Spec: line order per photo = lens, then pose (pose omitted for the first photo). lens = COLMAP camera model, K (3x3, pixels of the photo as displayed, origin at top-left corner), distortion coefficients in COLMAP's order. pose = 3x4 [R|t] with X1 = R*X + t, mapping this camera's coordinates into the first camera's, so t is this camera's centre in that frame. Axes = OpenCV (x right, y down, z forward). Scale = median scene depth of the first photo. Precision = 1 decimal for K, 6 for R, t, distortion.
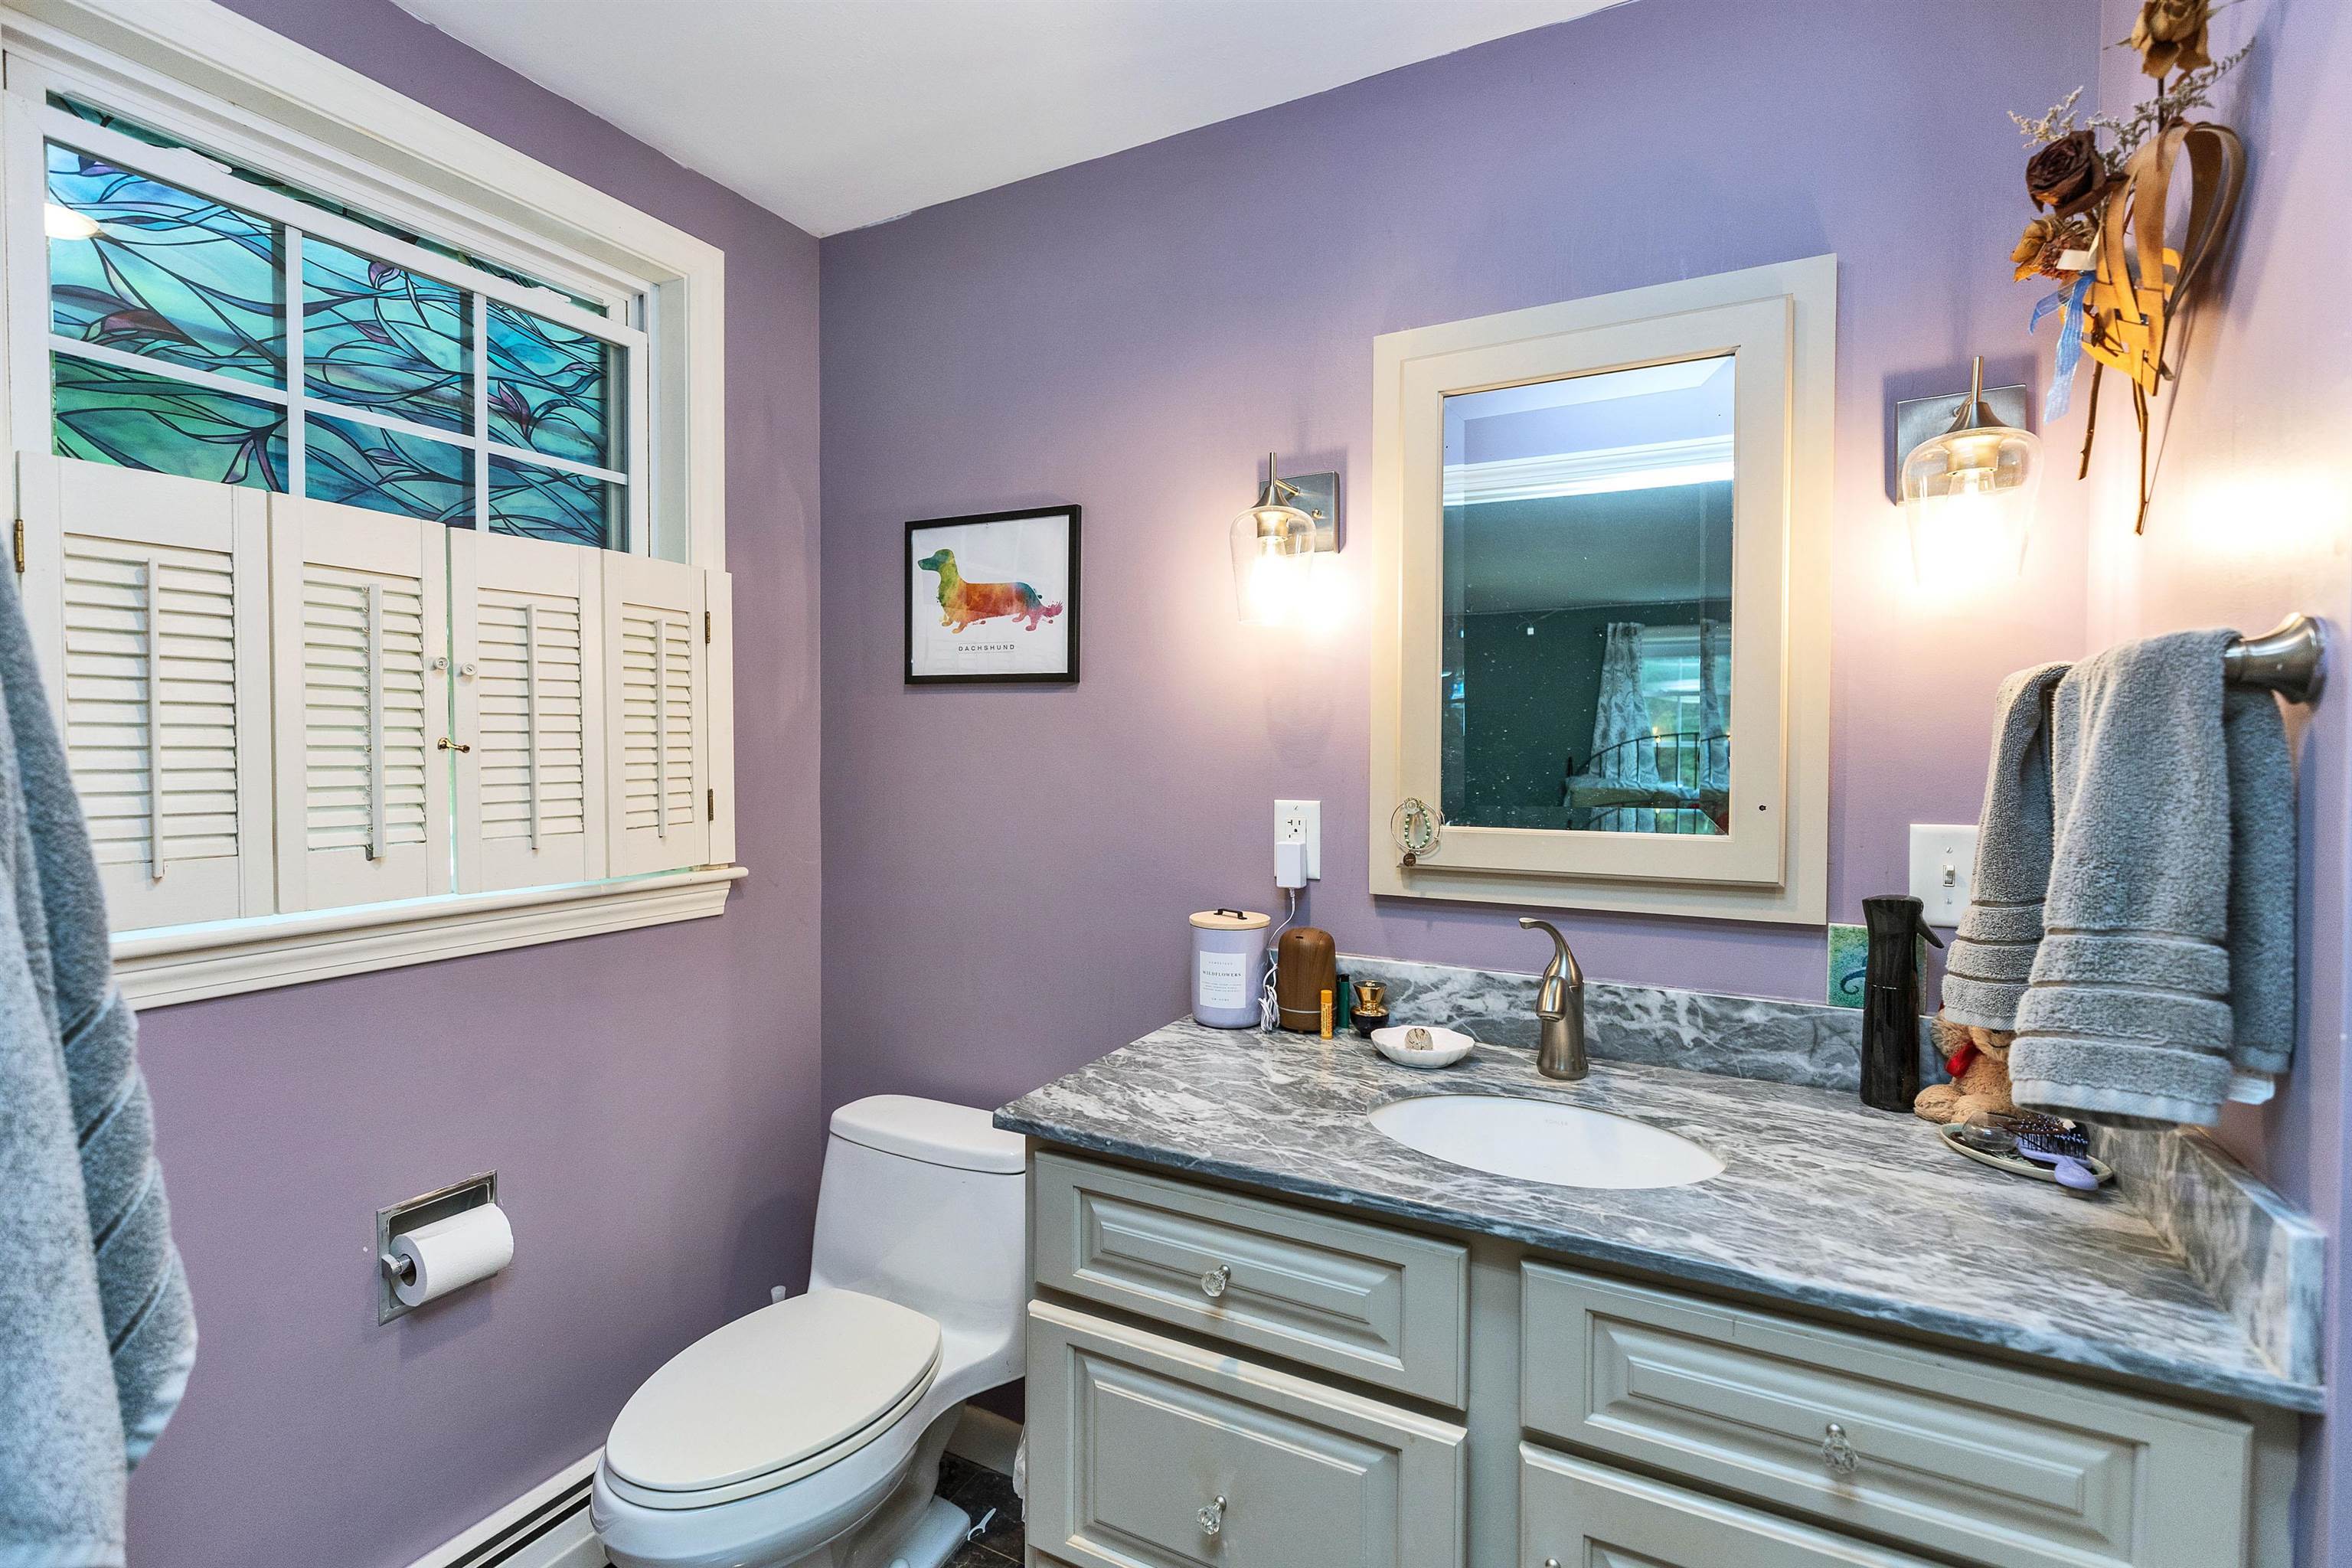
lens RADIAL K [[1079.0, 0, 1174.0], [0, 1079.0, 750.8], [0, 0, 1]] dist [0.003236, -0.000280]
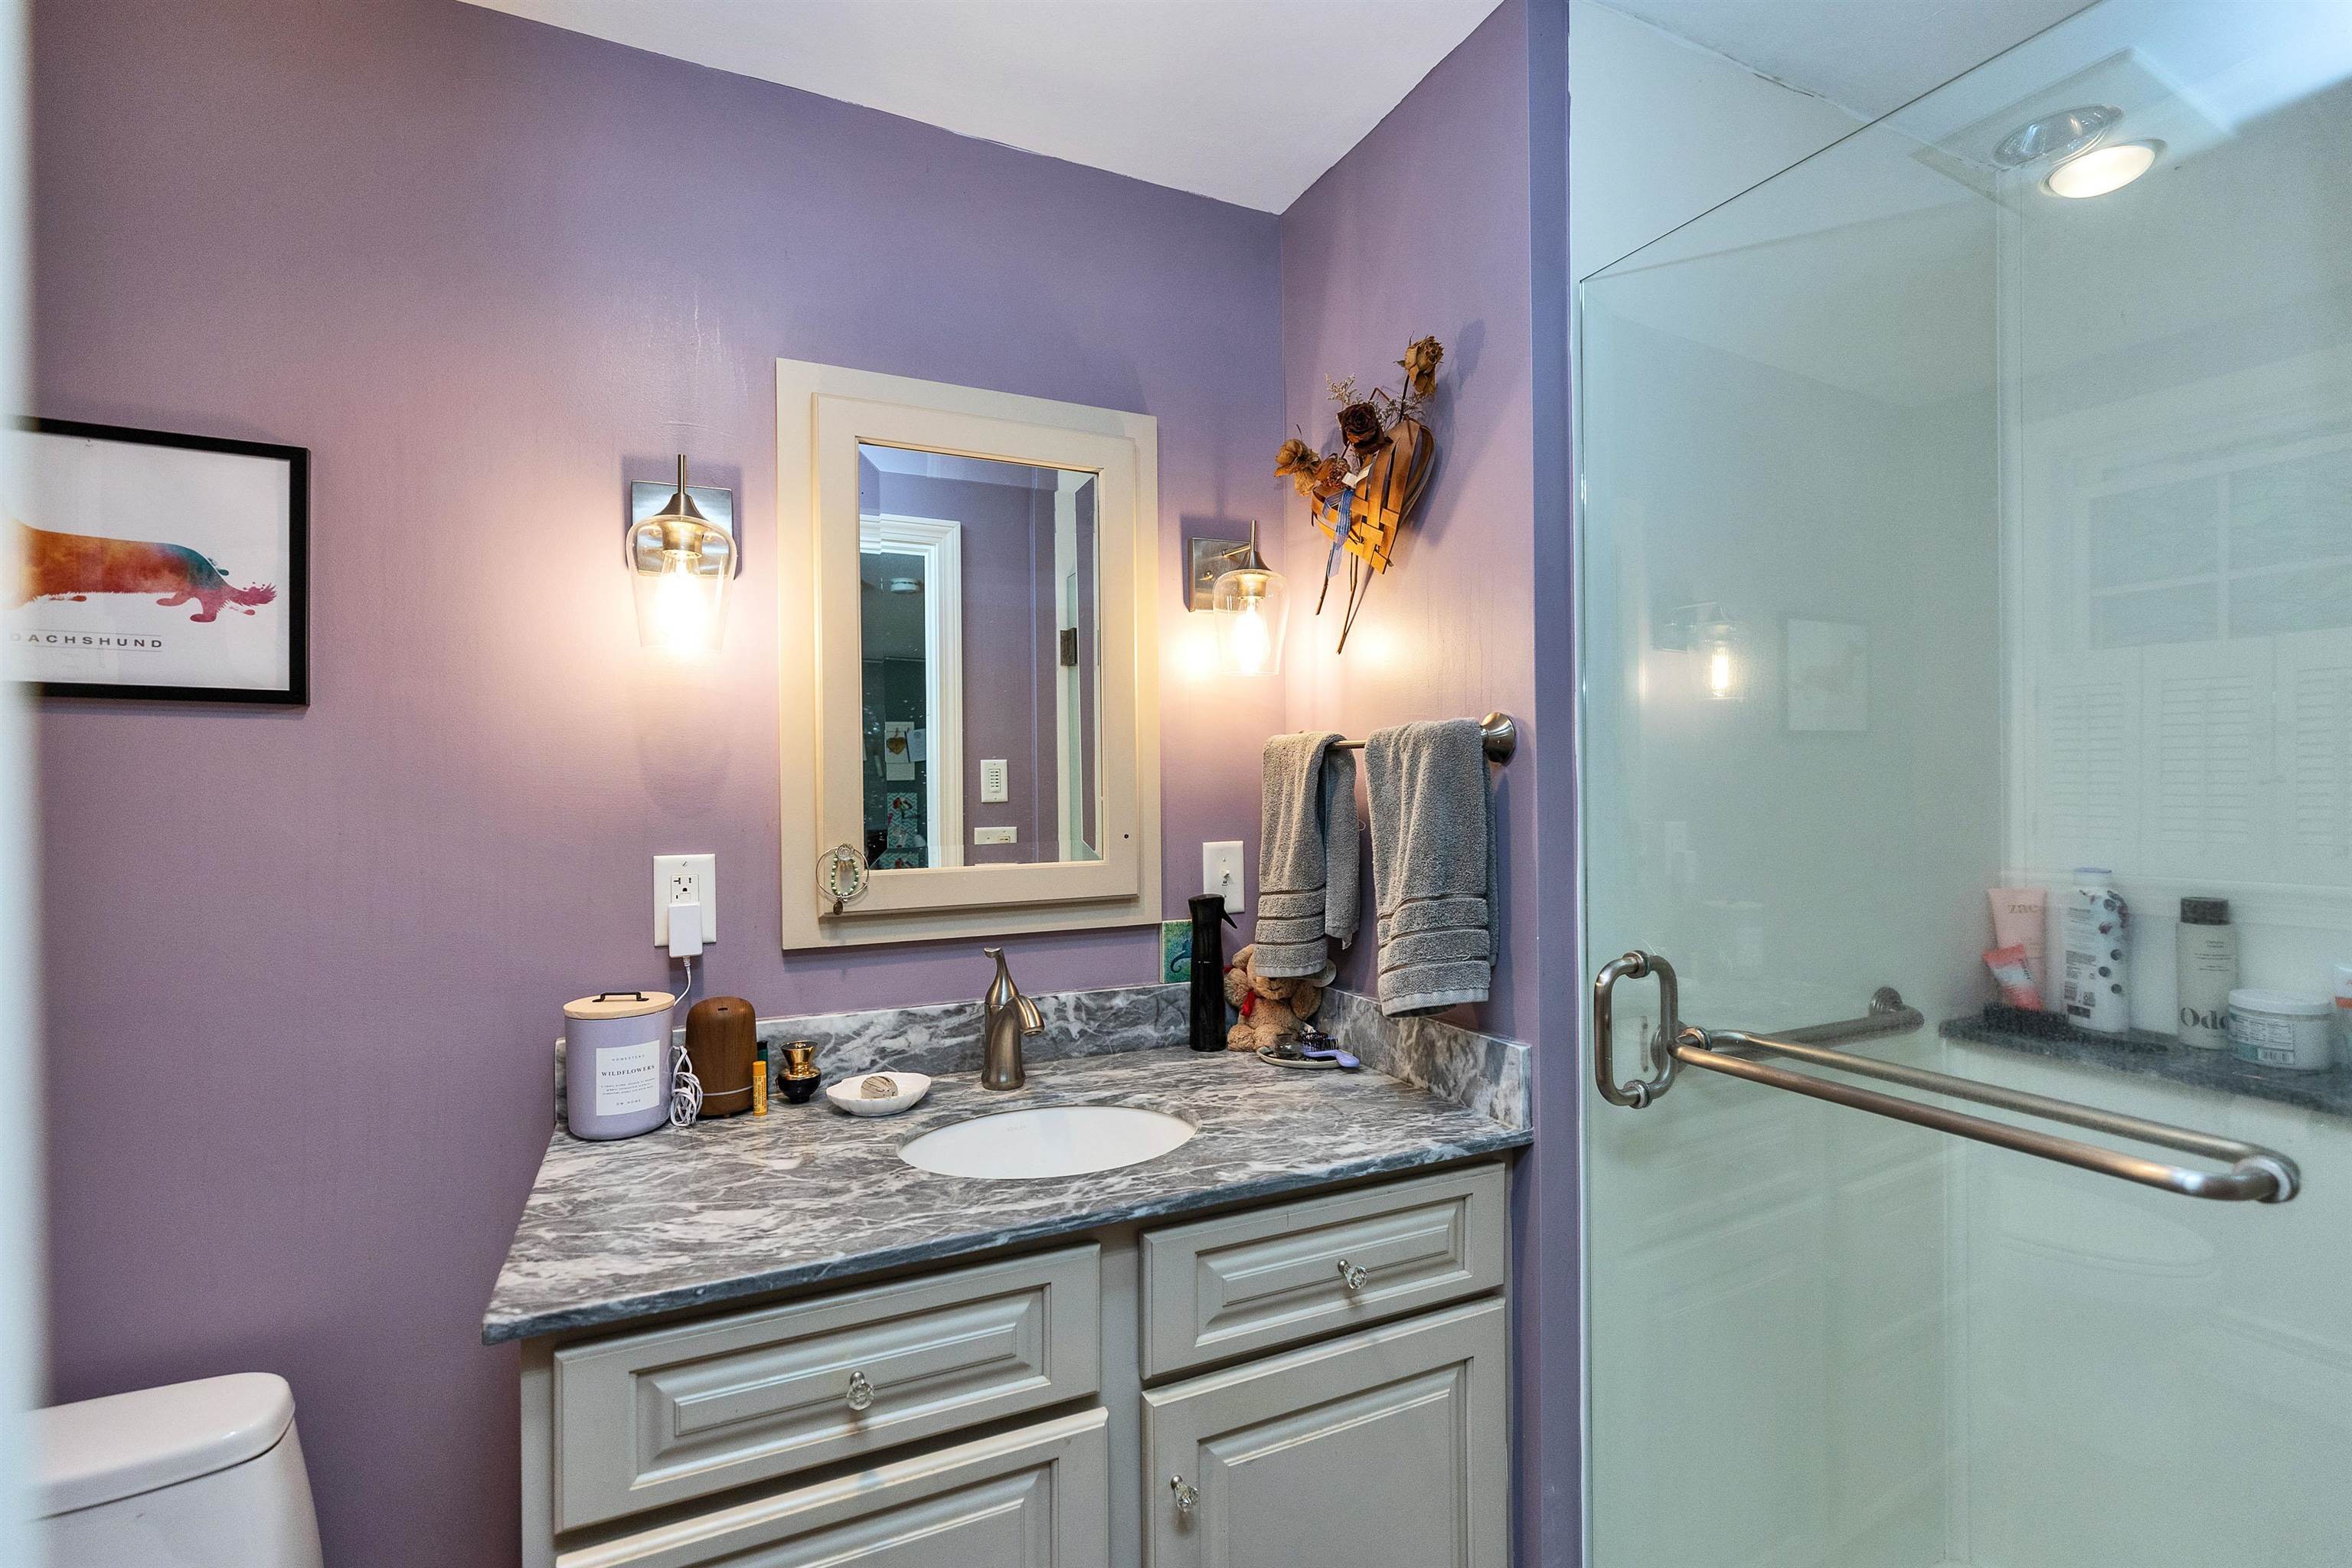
lens RADIAL K [[1048.5, 0, 1165.4], [0, 1048.5, 782.1], [0, 0, 1]] dist [0.001443, -0.000015]
pose [[0.600577, -0.004170, 0.799556, -0.414824], [0.014205, 0.999884, -0.005455, -0.004200], [-0.799441, 0.014633, 0.600567, 0.222772]]
